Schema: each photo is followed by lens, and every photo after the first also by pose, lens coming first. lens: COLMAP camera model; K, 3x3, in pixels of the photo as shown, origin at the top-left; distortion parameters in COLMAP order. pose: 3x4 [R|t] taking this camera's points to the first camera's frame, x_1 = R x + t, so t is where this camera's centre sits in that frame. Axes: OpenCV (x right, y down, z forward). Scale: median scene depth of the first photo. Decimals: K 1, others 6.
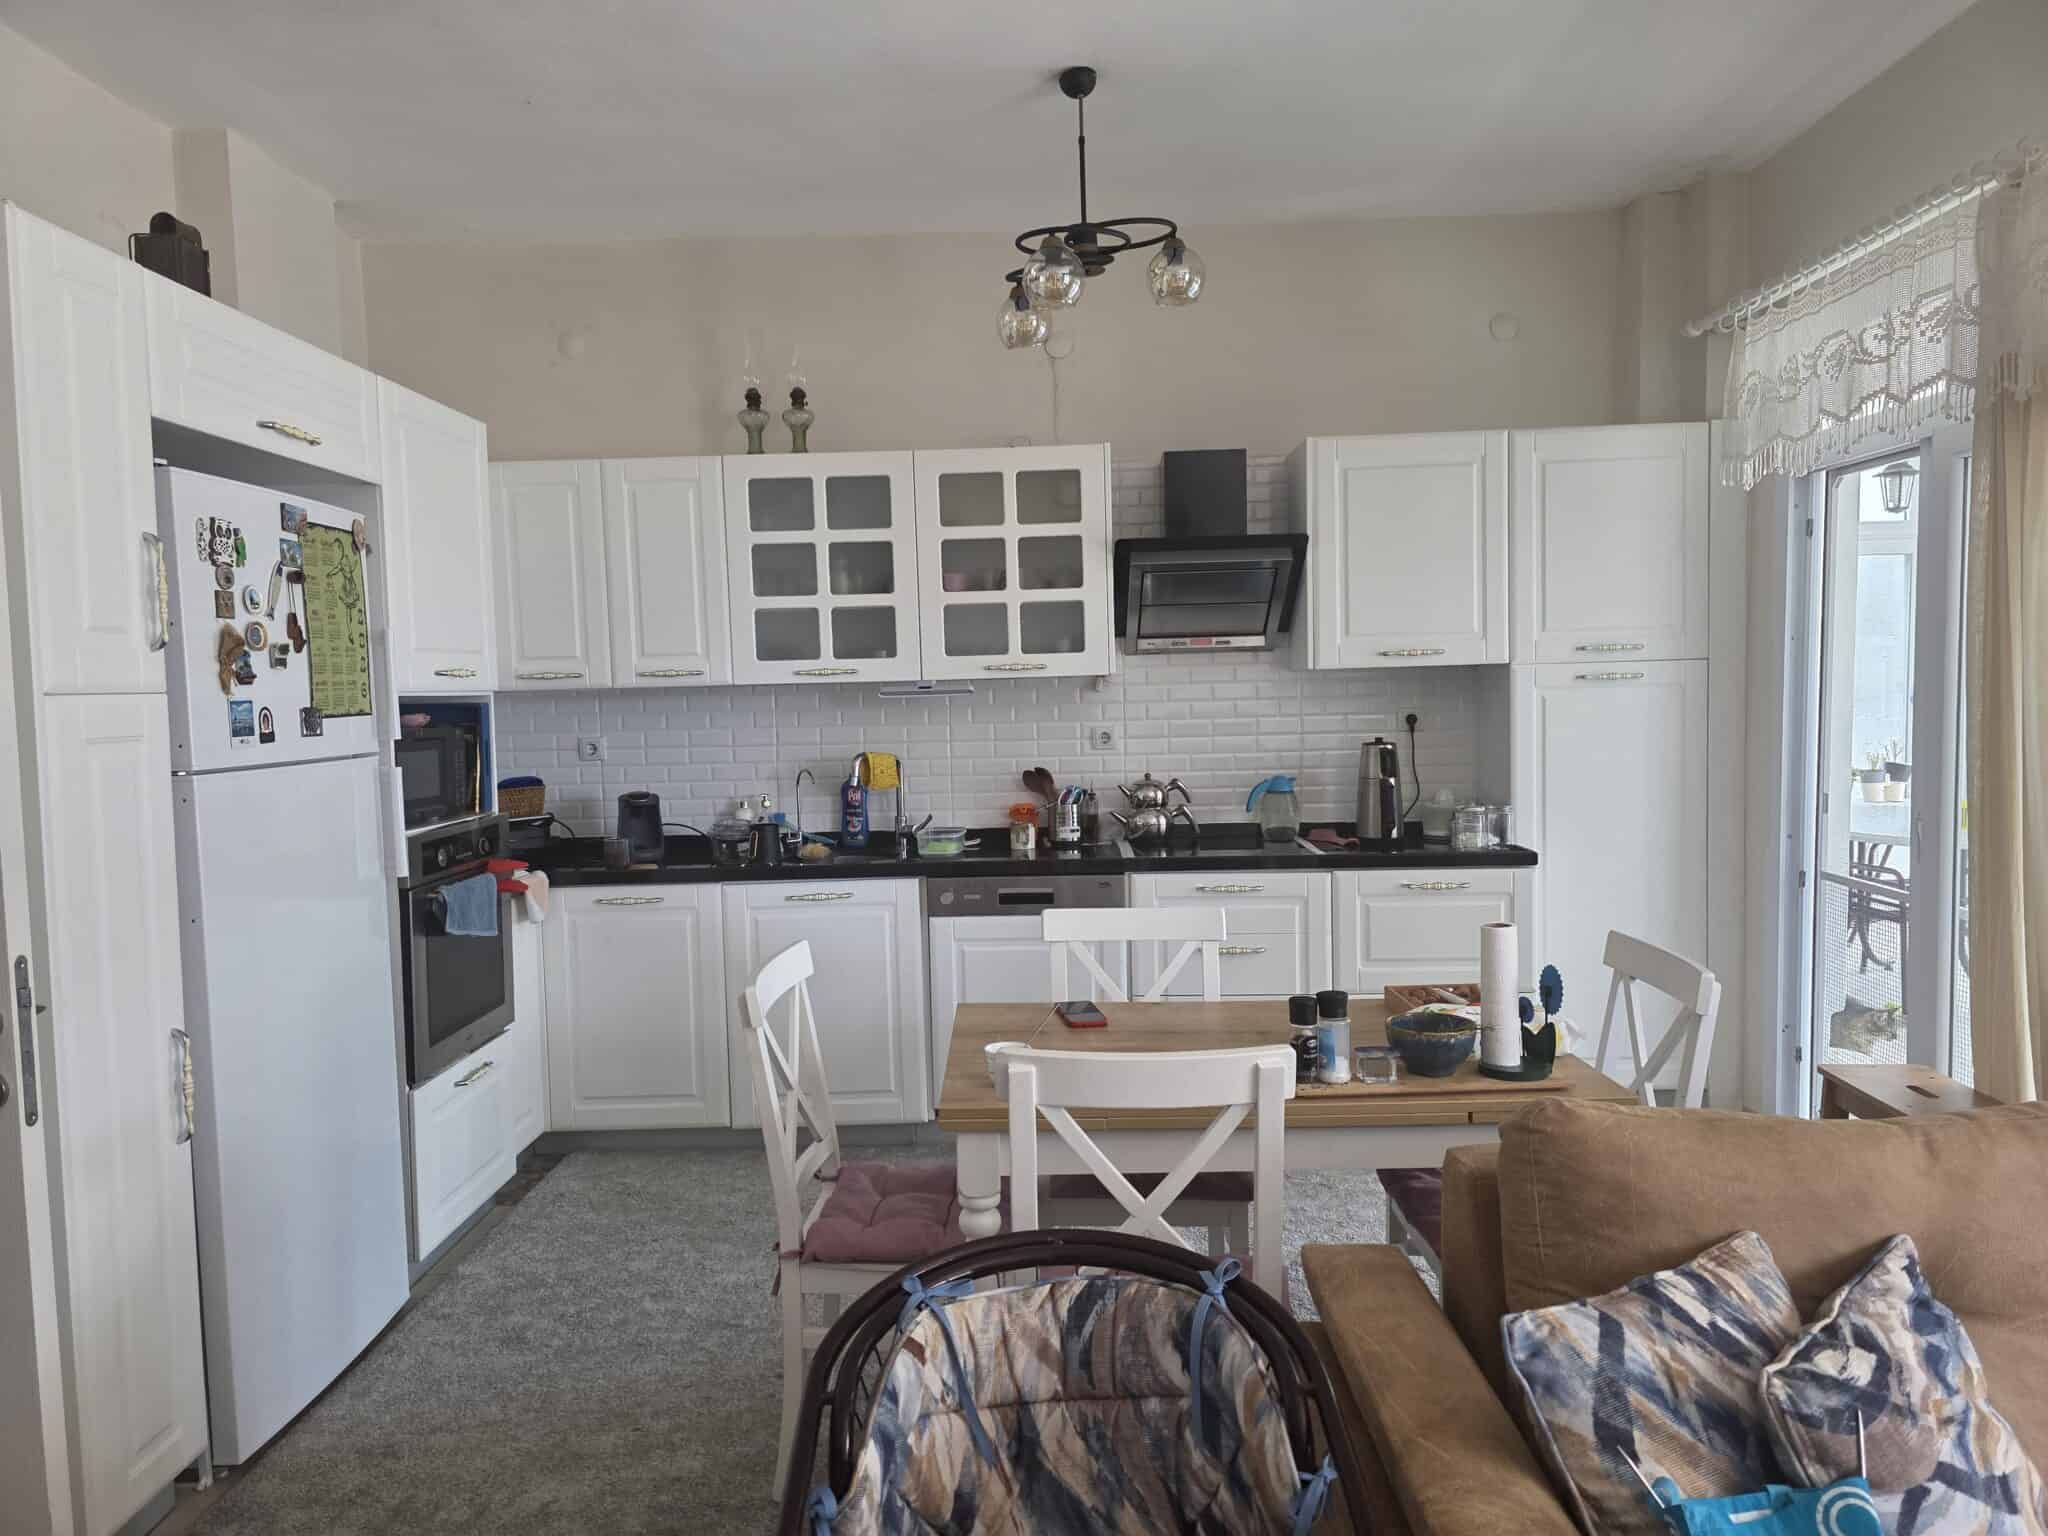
lens RADIAL K [[1364.2, 0, 1015.7], [0, 1364.2, 781.5], [0, 0, 1]] dist [0.066788, -0.057482]
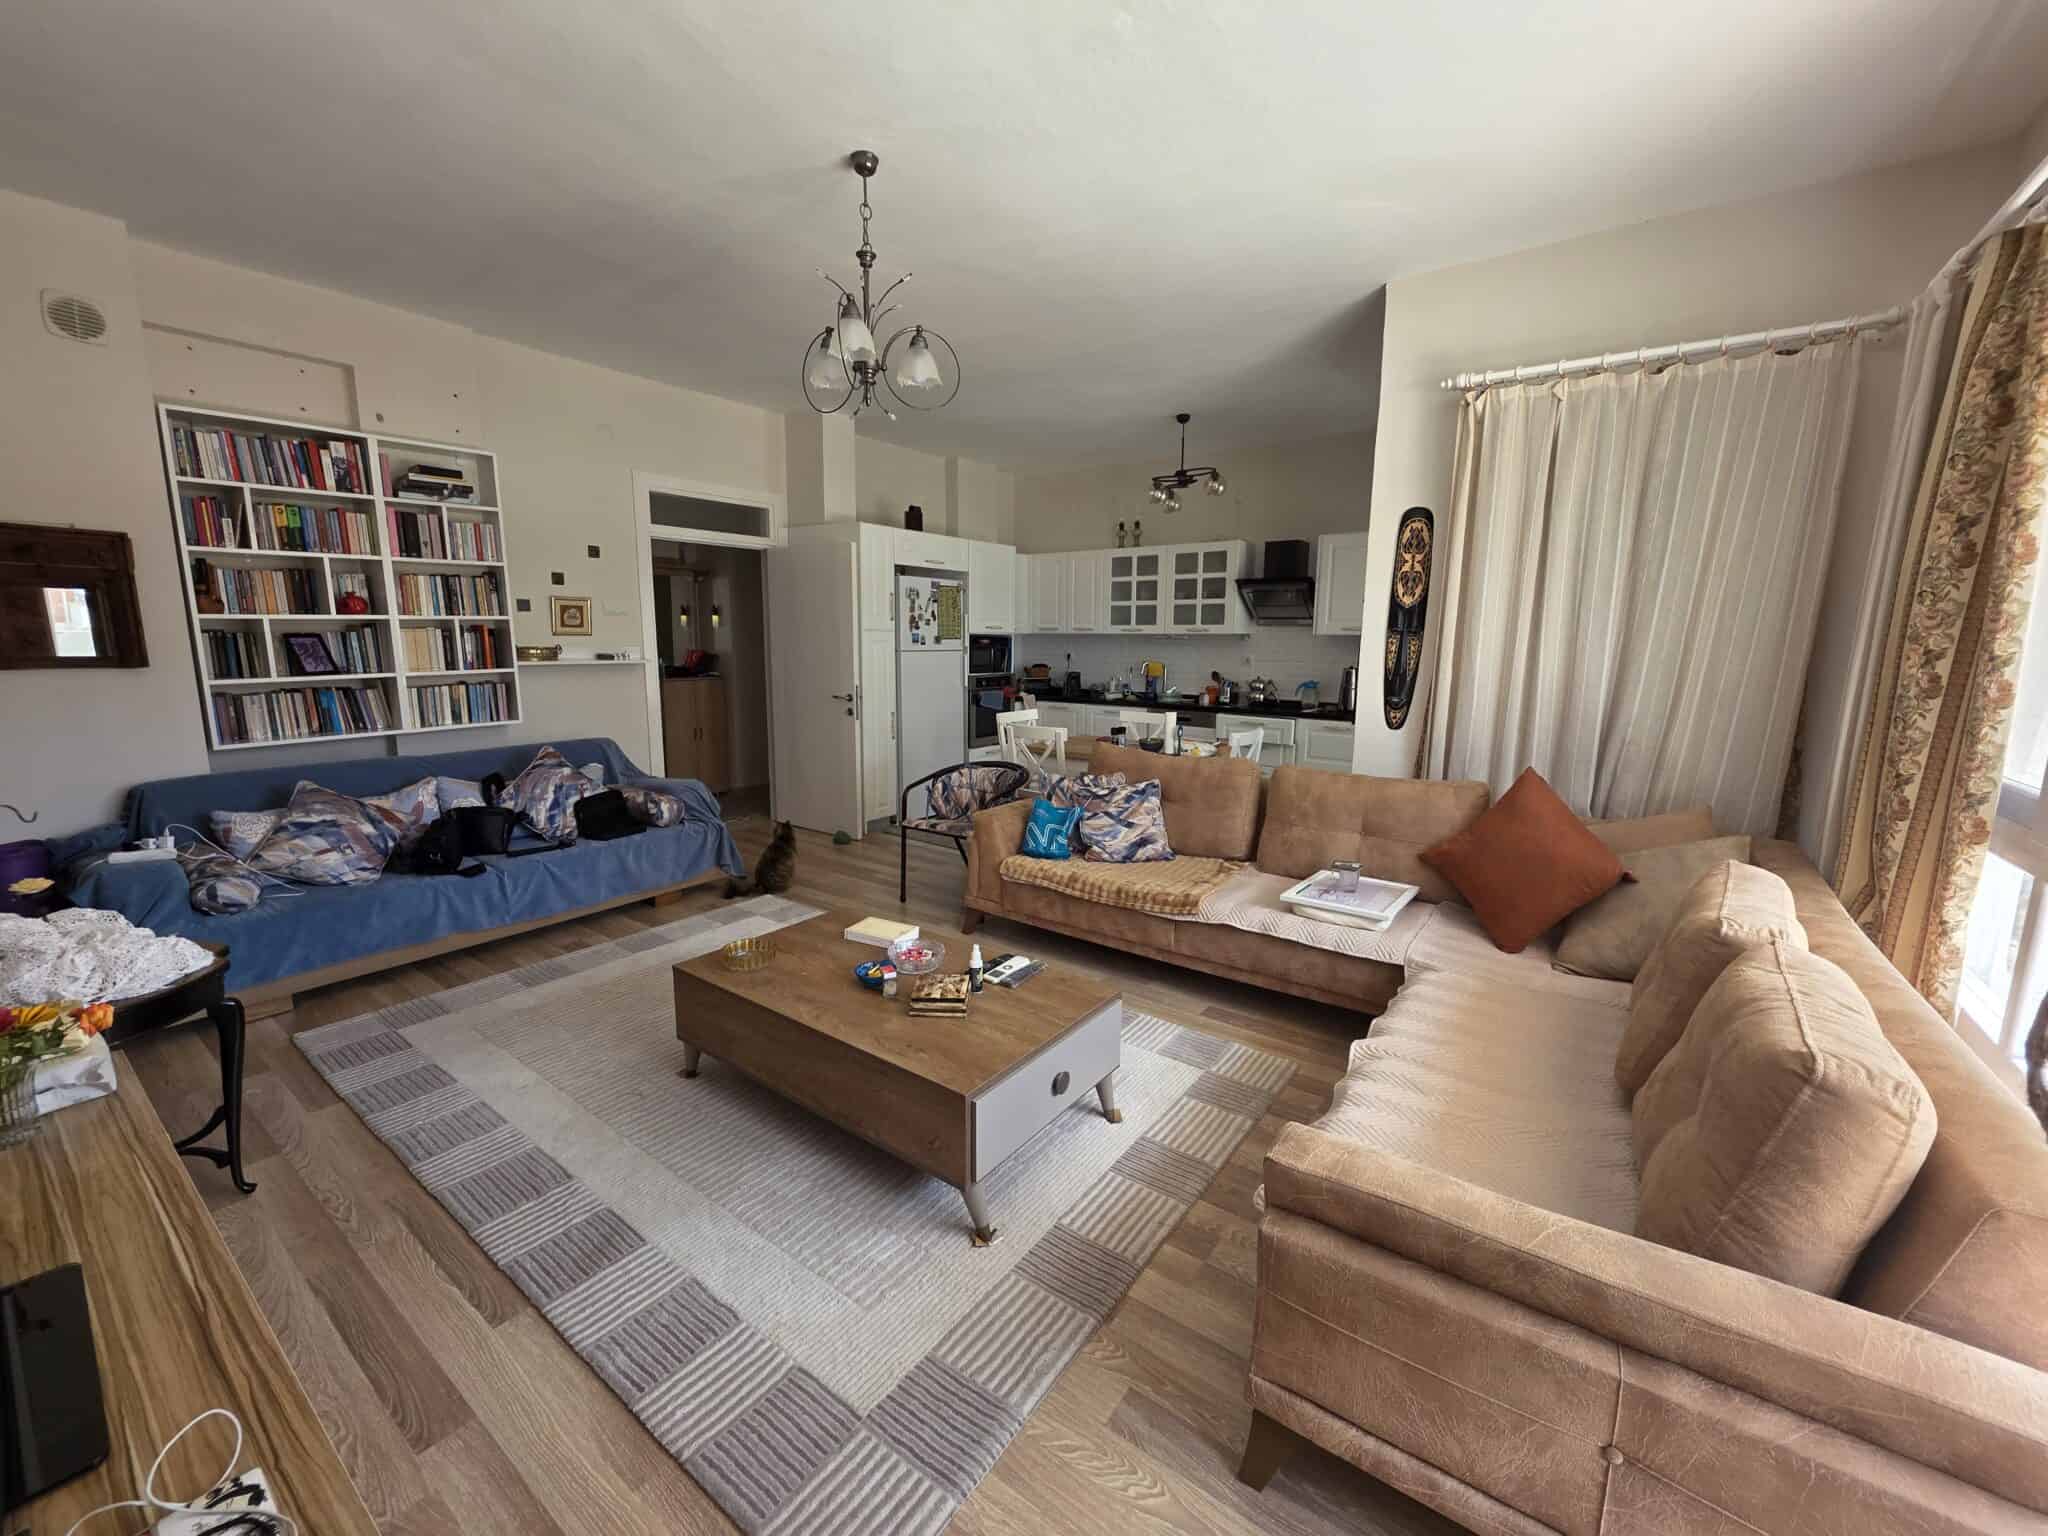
lens RADIAL K [[817.4, 0, 1030.6], [0, 817.4, 762.3], [0, 0, 1]] dist [0.001680, -0.000705]
pose [[0.817550, 0.120102, -0.563193, 0.652677], [-0.070633, 0.991539, 0.108913, 0.017212], [0.571509, -0.049261, 0.819116, -0.450954]]
